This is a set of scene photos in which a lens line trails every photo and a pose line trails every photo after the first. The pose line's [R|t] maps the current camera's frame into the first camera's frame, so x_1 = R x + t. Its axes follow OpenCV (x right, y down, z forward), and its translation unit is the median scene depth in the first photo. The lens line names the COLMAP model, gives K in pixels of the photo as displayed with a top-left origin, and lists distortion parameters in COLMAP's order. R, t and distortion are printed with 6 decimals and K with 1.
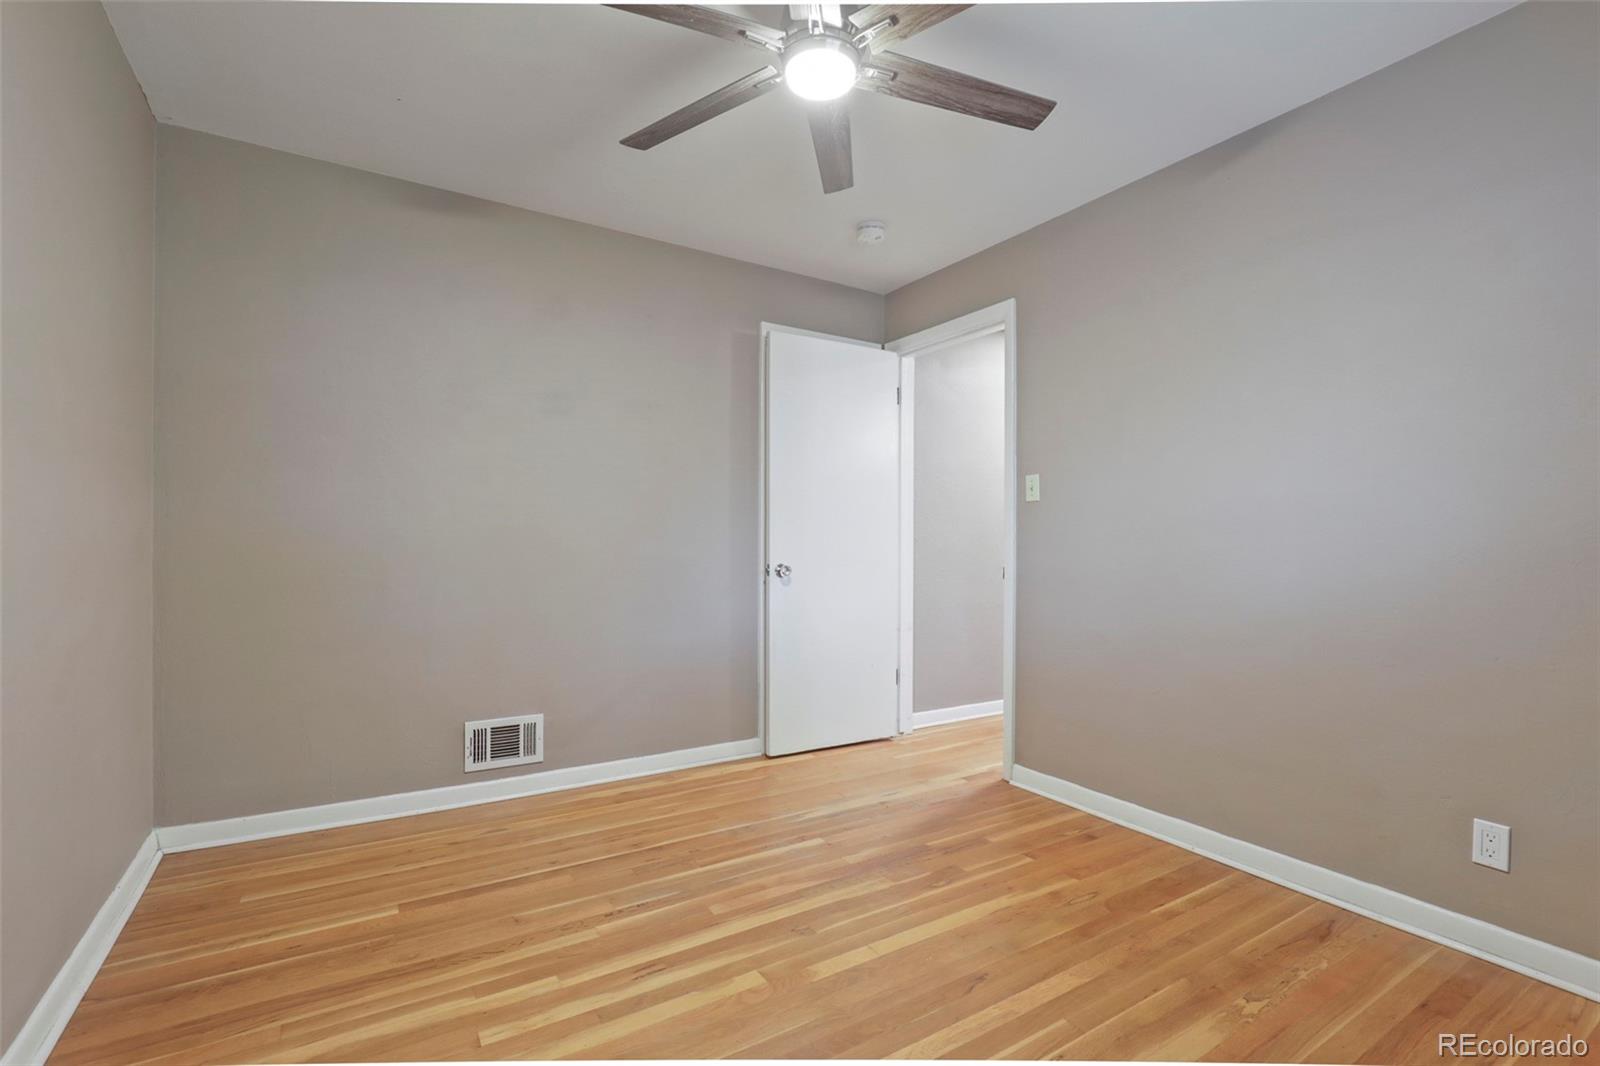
lens RADIAL K [[714.0, 0, 808.3], [0, 714.0, 543.2], [0, 0, 1]] dist [-0.006039, 0.000625]
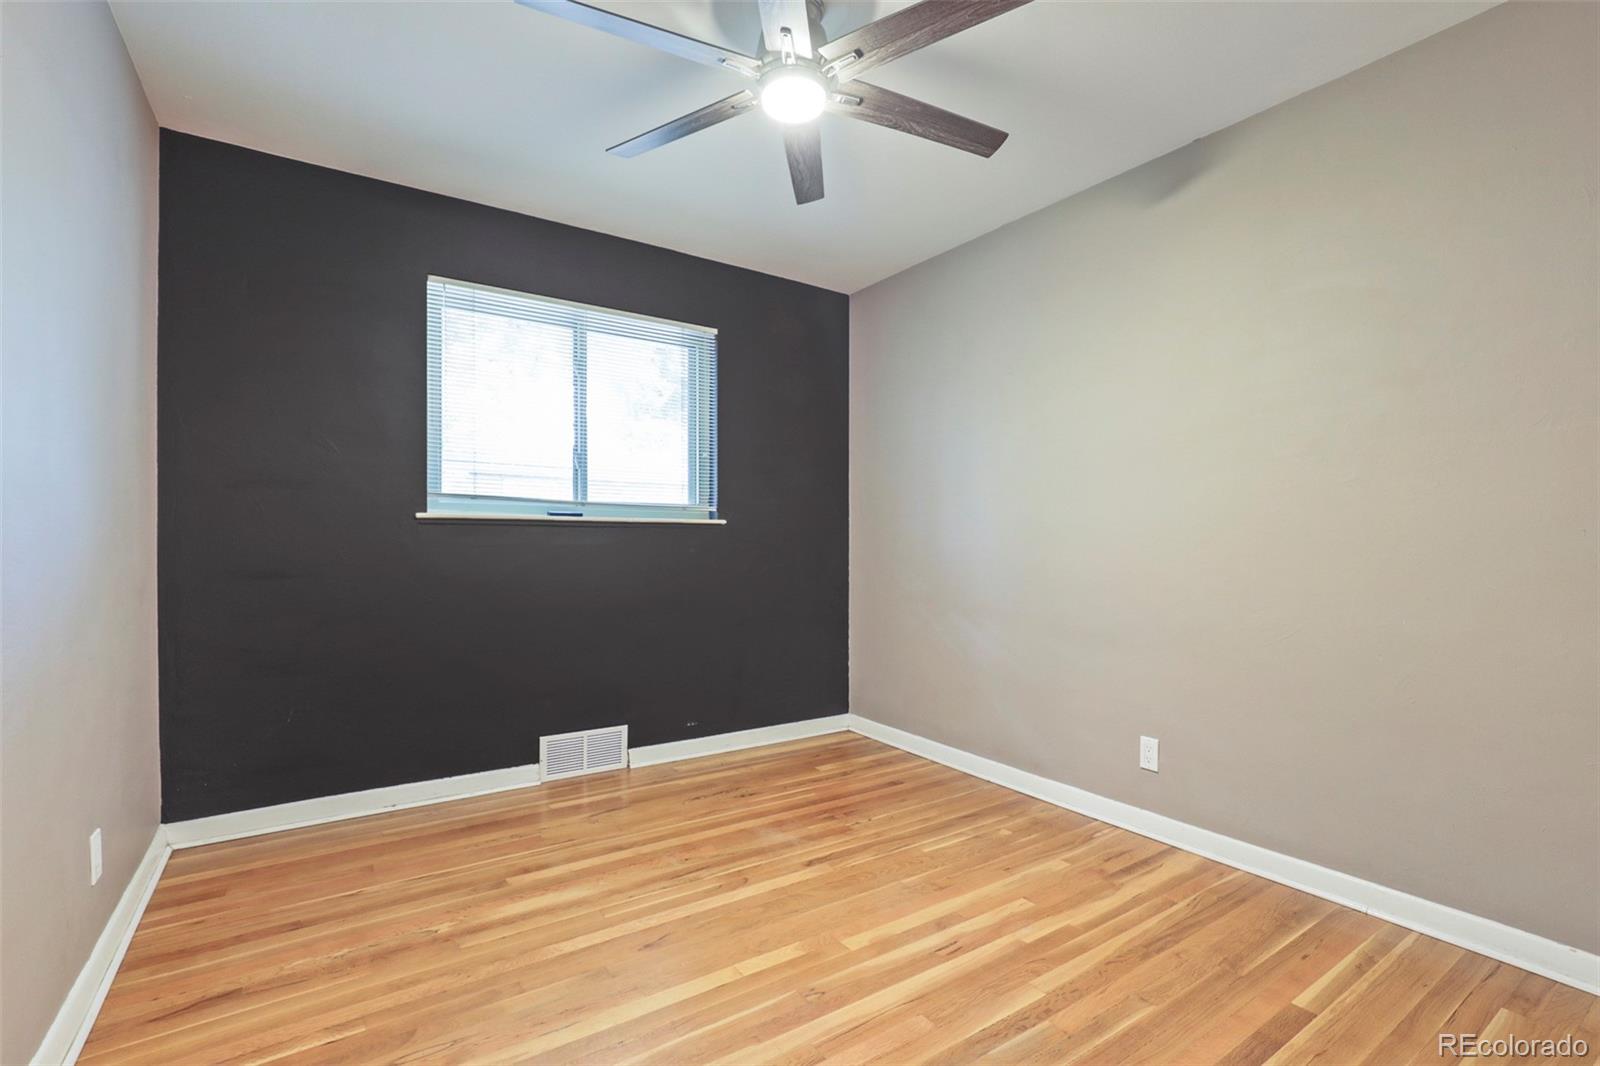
lens RADIAL K [[726.8, 0, 804.7], [0, 726.8, 541.8], [0, 0, 1]] dist [-0.015554, 0.007333]
pose [[-0.999479, -0.014553, -0.028823, 0.026497], [-0.014457, 0.999889, -0.003537, -0.011649], [0.028871, -0.003118, -0.999578, 1.466906]]
